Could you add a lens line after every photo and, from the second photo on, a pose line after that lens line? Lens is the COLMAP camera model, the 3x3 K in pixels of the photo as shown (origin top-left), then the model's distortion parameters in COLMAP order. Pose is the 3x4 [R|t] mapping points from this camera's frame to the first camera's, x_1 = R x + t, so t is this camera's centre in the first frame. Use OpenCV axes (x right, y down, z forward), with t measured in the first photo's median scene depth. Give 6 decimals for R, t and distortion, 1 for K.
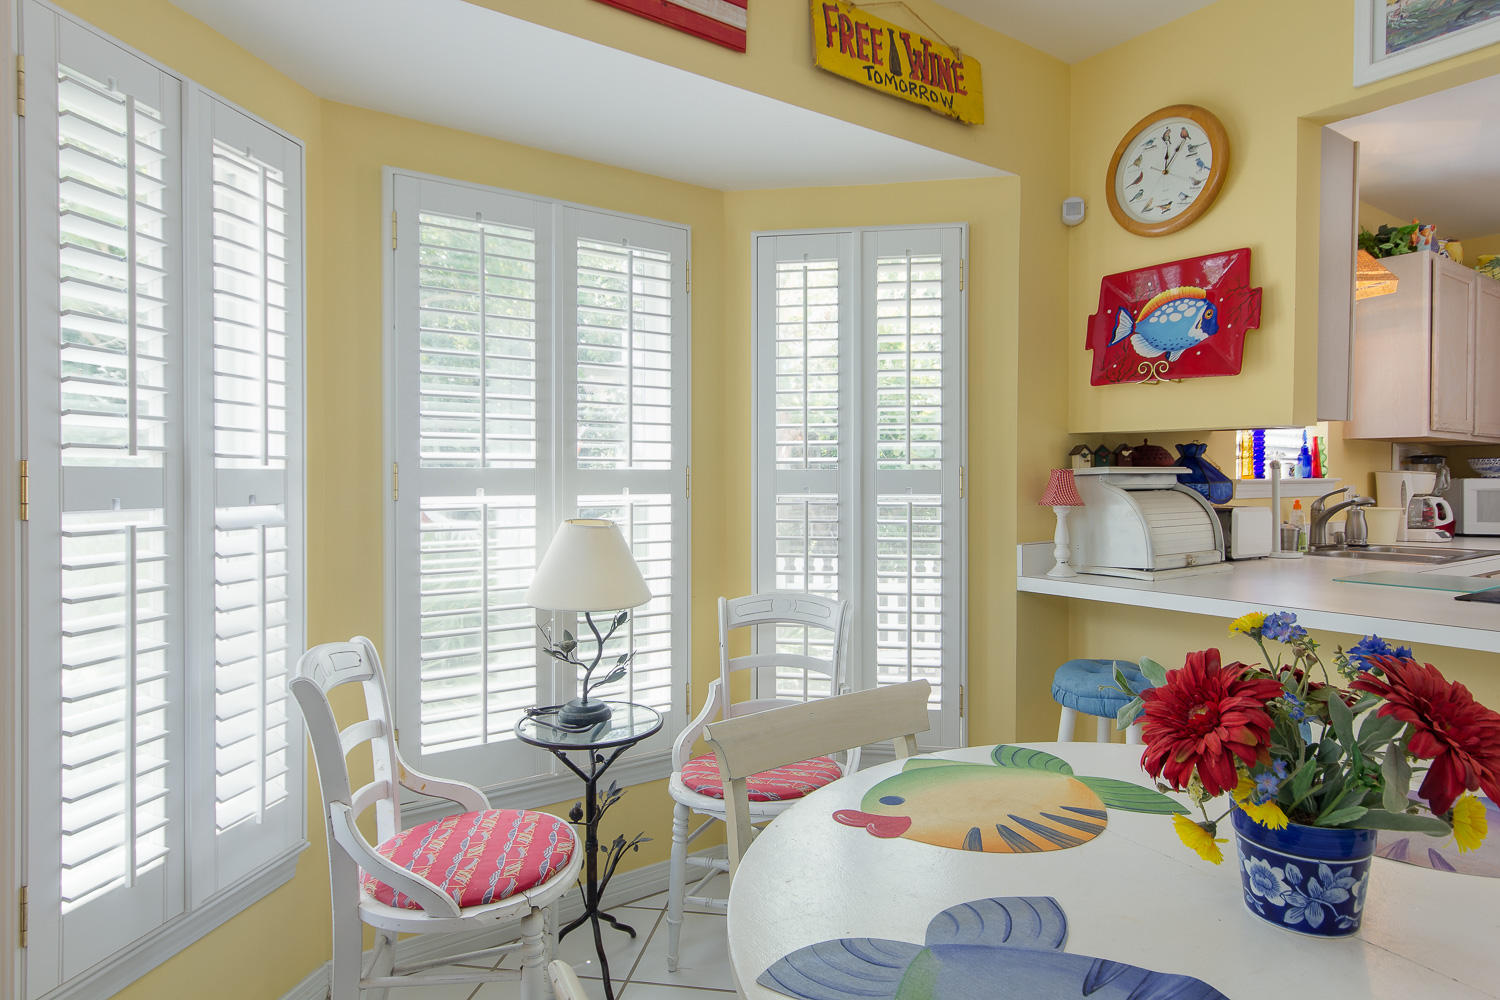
lens RADIAL K [[853.9, 0, 755.6], [0, 853.9, 482.1], [0, 0, 1]] dist [0.004304, -0.000367]
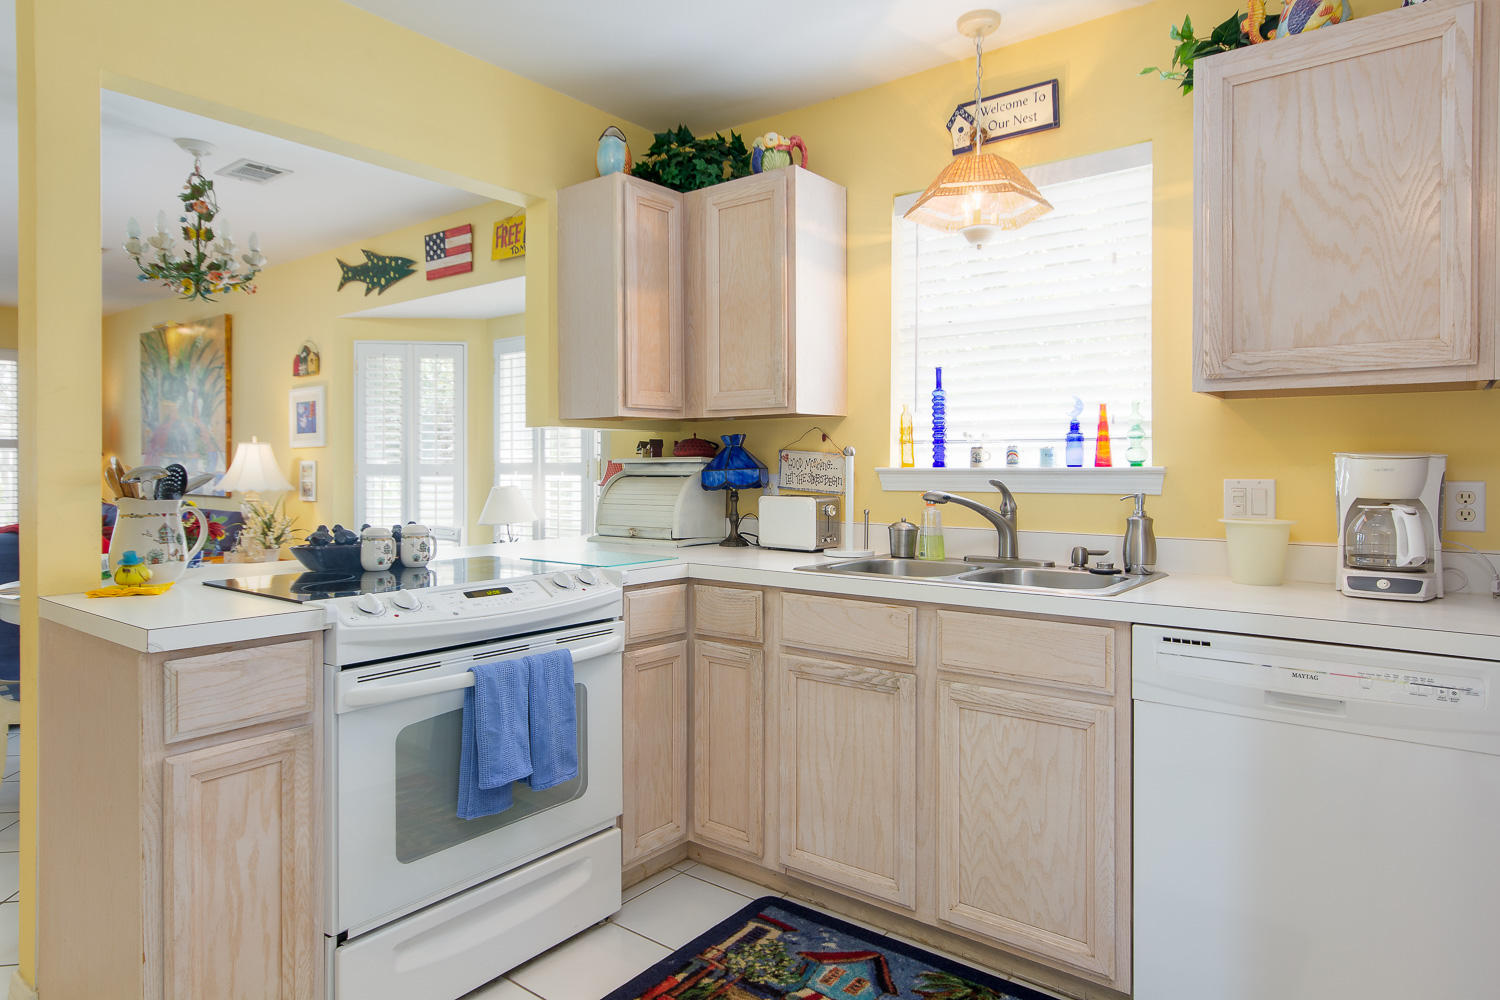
lens RADIAL K [[853.9, 0, 761.2], [0, 853.9, 479.7], [0, 0, 1]] dist [0.004304, -0.000367]
pose [[0.306280, 0.013956, -0.951839, 1.895160], [-0.003853, 0.999903, 0.013420, -0.003387], [0.951934, -0.000443, 0.306304, 0.856970]]
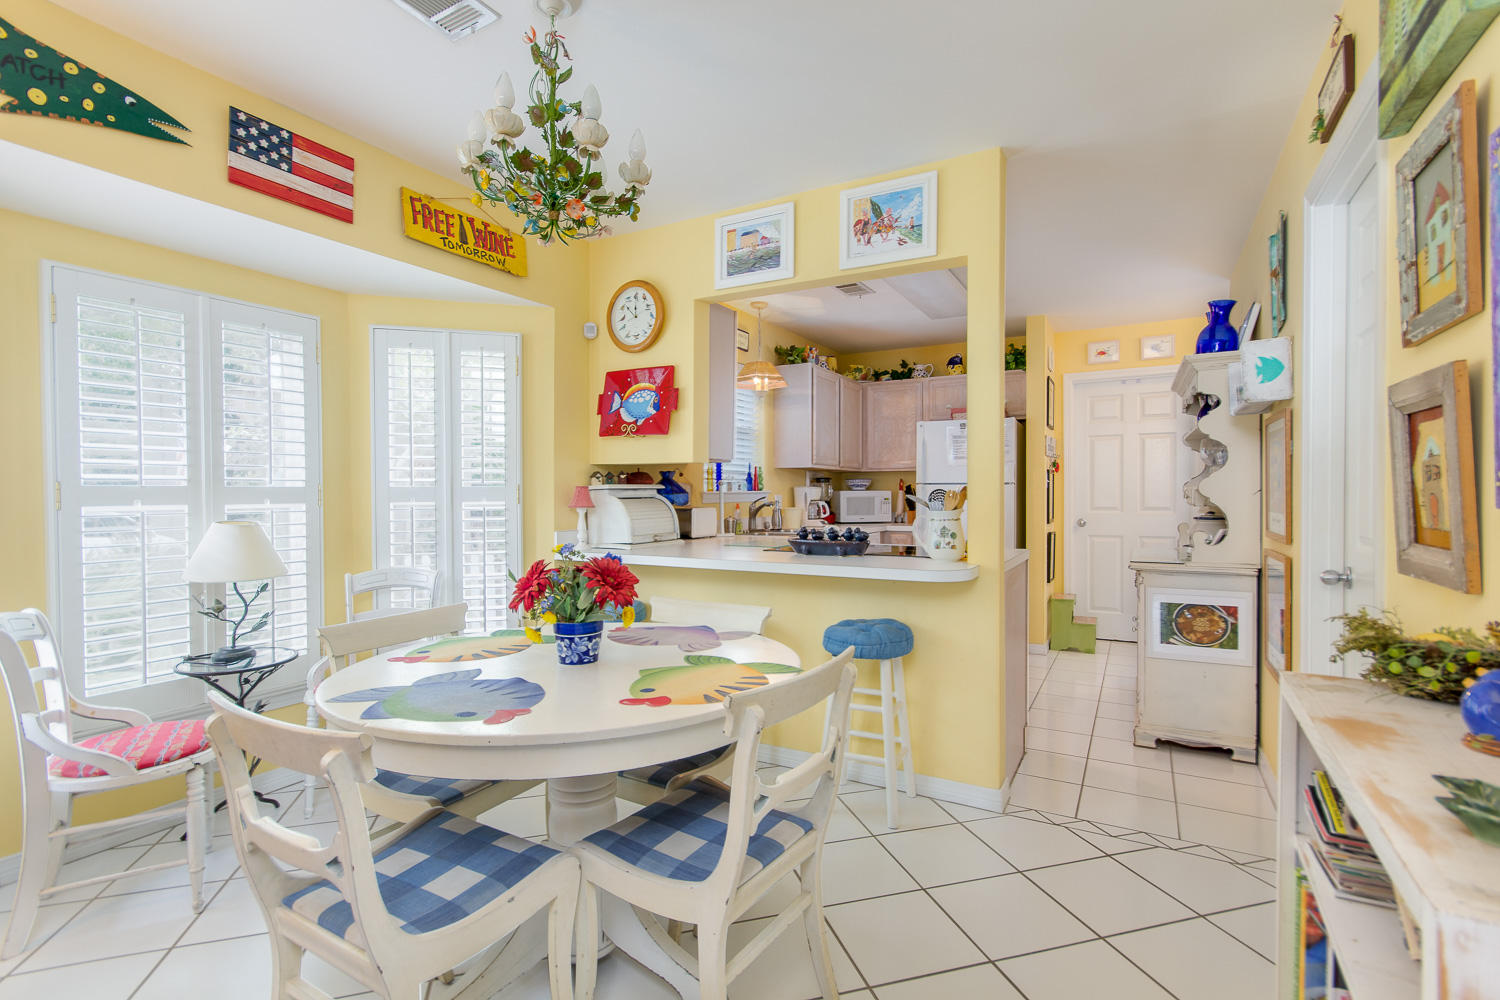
lens RADIAL K [[700.7, 0, 758.1], [0, 700.7, 500.7], [0, 0, 1]] dist [0.001564, 0.003231]
pose [[0.901426, -0.009436, 0.432831, 0.080801], [0.005379, 0.999929, 0.010597, 0.000861], [-0.432900, -0.007224, 0.901413, -0.415963]]
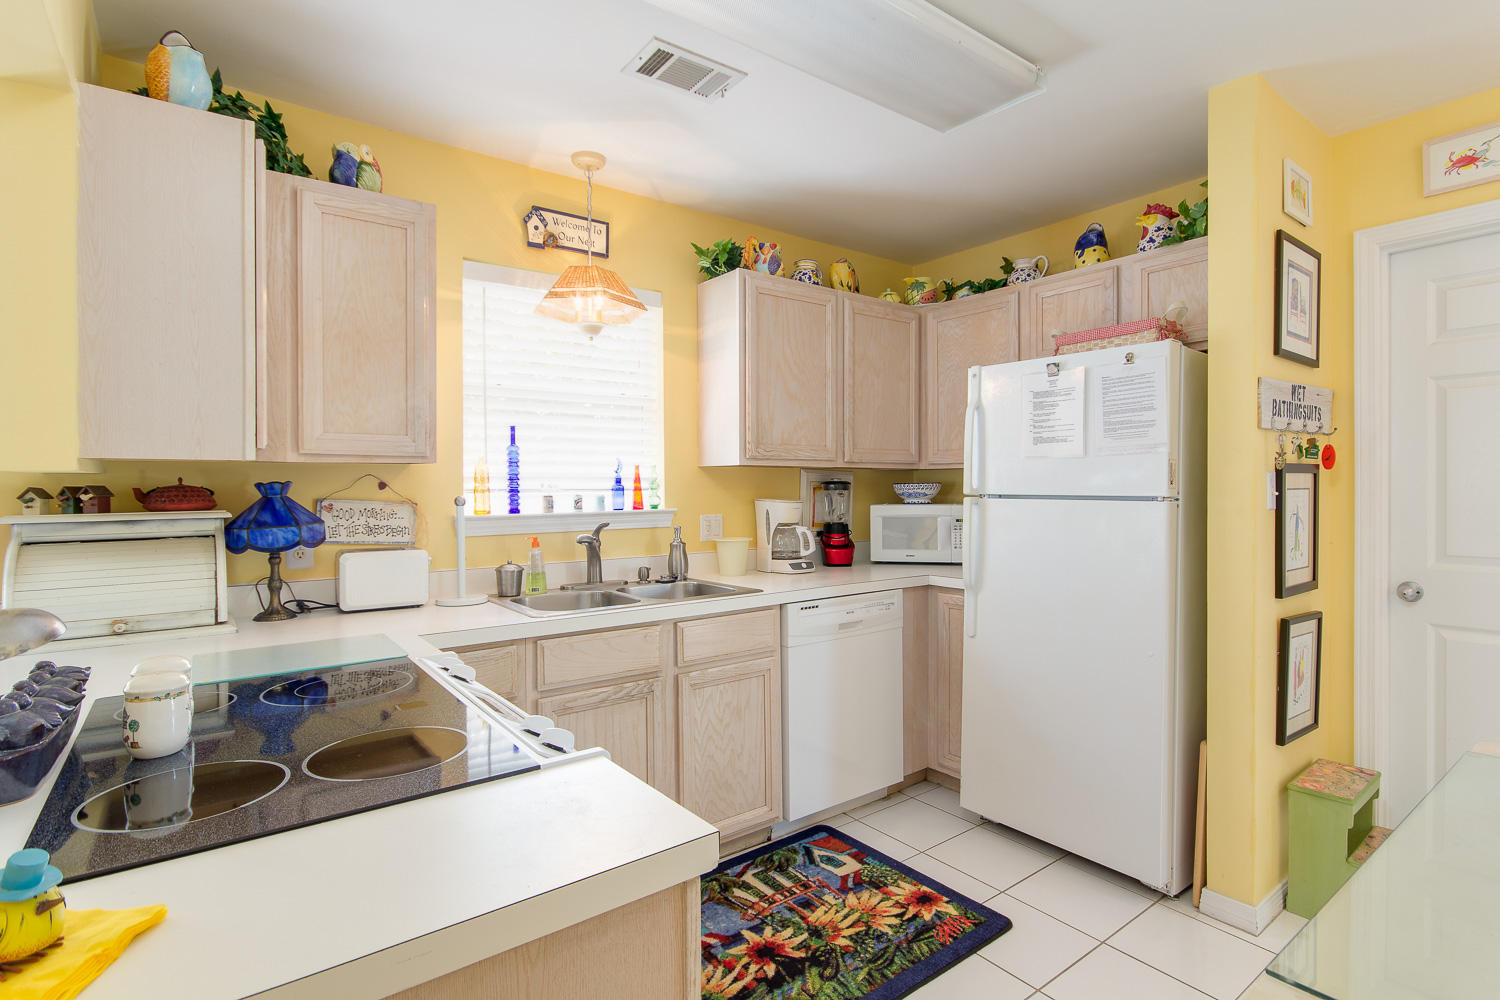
lens RADIAL K [[730.5, 0, 763.2], [0, 730.5, 496.3], [0, 0, 1]] dist [-0.005878, -0.000632]
pose [[0.999526, -0.006415, 0.030118, 1.206984], [0.006028, 0.999898, 0.012936, -0.044617], [-0.030198, -0.012748, 0.999463, 0.294301]]
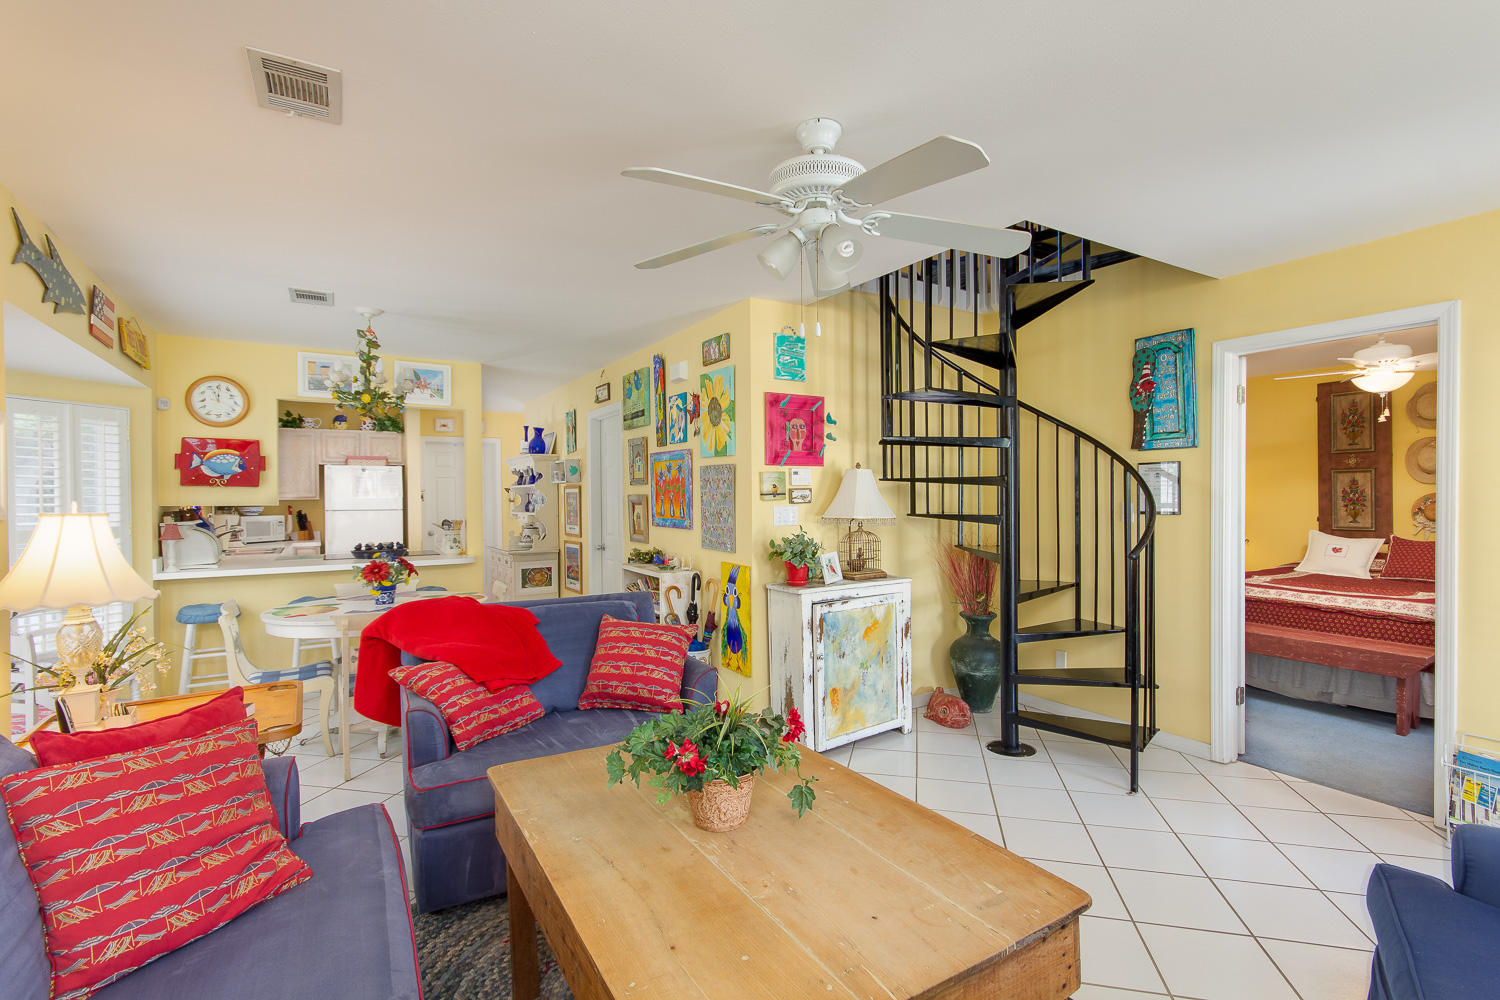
lens RADIAL K [[700.7, 0, 760.0], [0, 700.7, 500.9], [0, 0, 1]] dist [0.001564, 0.003231]
pose [[0.064828, -0.008412, 0.997861, -1.470769], [0.010354, 0.999916, 0.007757, -0.077378], [-0.997843, 0.009829, 0.064910, -0.700144]]
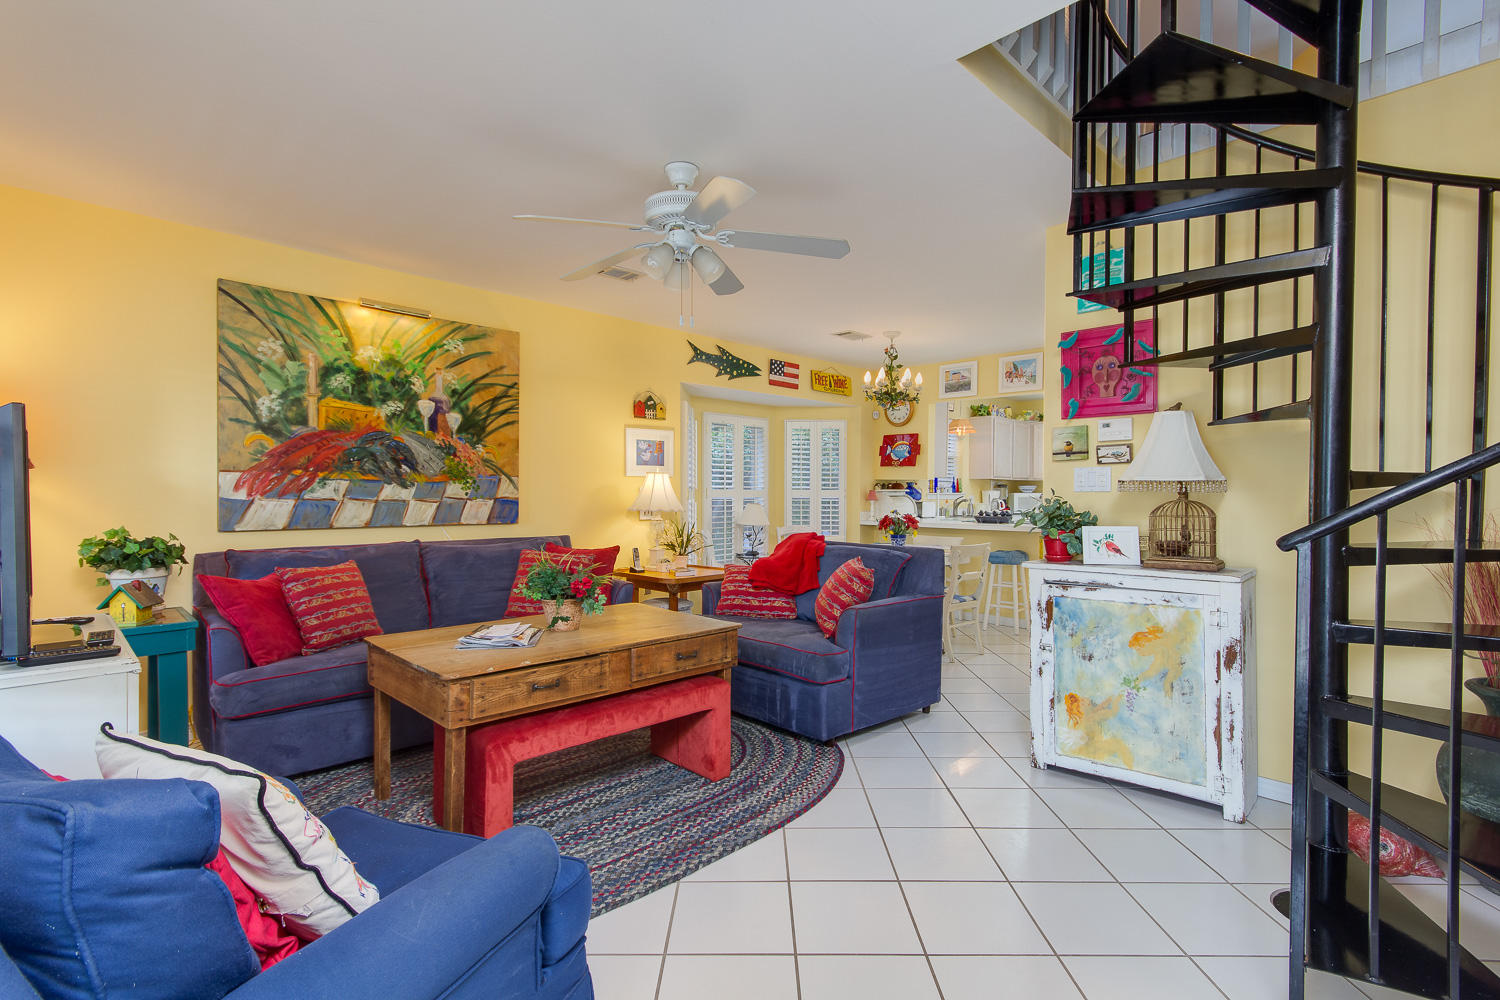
lens RADIAL K [[700.7, 0, 759.6], [0, 700.7, 500.8], [0, 0, 1]] dist [0.001564, 0.003231]
pose [[0.985374, 0.000306, 0.170408, -0.638808], [-0.001809, 0.999961, 0.008663, 0.004651], [-0.170399, -0.008844, 0.985335, -1.908926]]
